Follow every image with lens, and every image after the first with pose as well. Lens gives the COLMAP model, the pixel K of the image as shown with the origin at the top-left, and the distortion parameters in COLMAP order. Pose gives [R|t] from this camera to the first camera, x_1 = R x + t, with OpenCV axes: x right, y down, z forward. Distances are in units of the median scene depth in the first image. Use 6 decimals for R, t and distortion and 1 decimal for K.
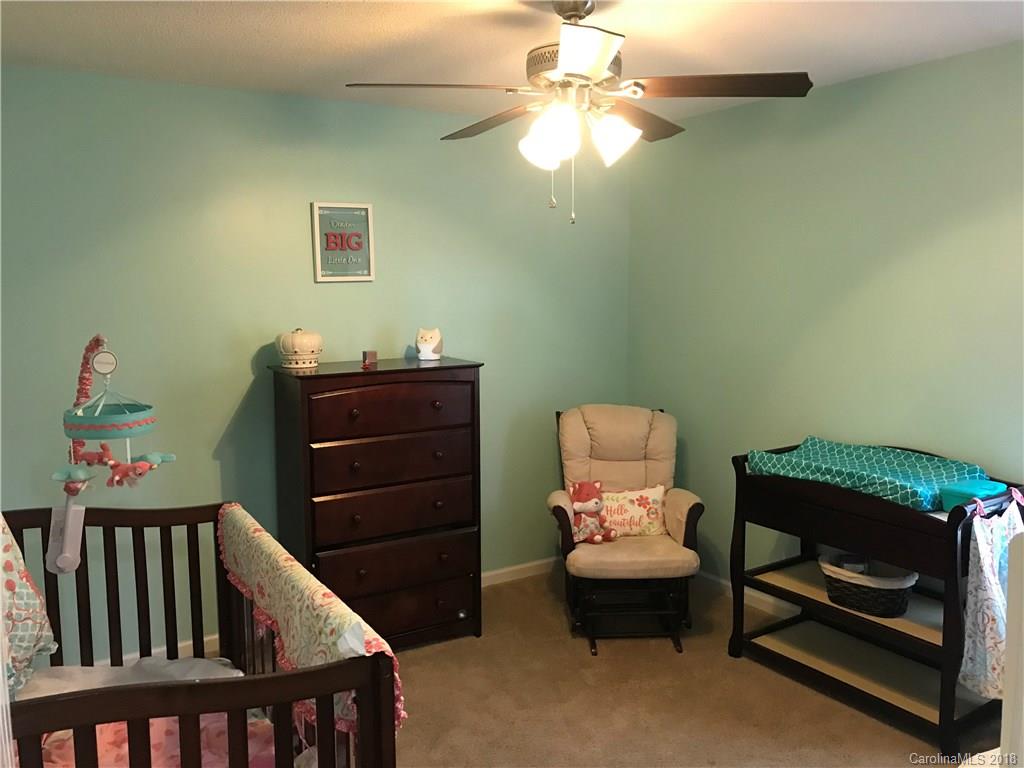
lens RADIAL K [[848.7, 0, 513.2], [0, 848.7, 383.0], [0, 0, 1]] dist [0.013604, 0.008228]
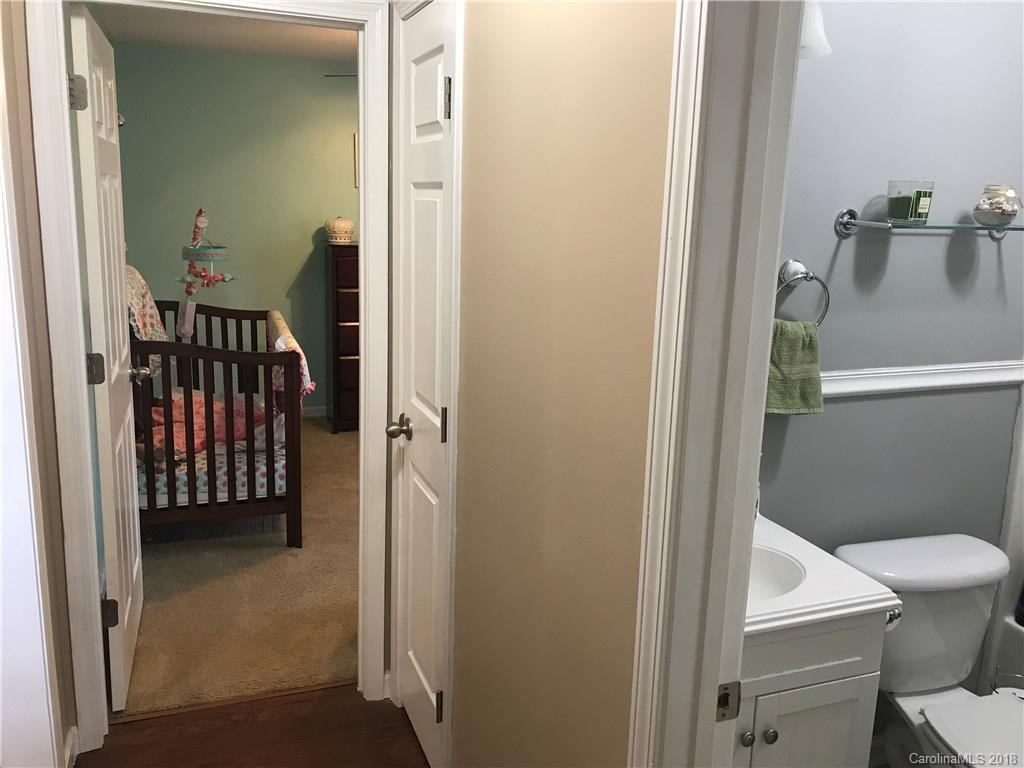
lens RADIAL K [[848.7, 0, 510.8], [0, 848.7, 381.8], [0, 0, 1]] dist [0.013604, 0.008228]
pose [[0.976912, 0.074111, -0.200375, 0.548397], [-0.056981, 0.994315, 0.089950, 0.110720], [0.205902, -0.076456, 0.975581, -0.675032]]
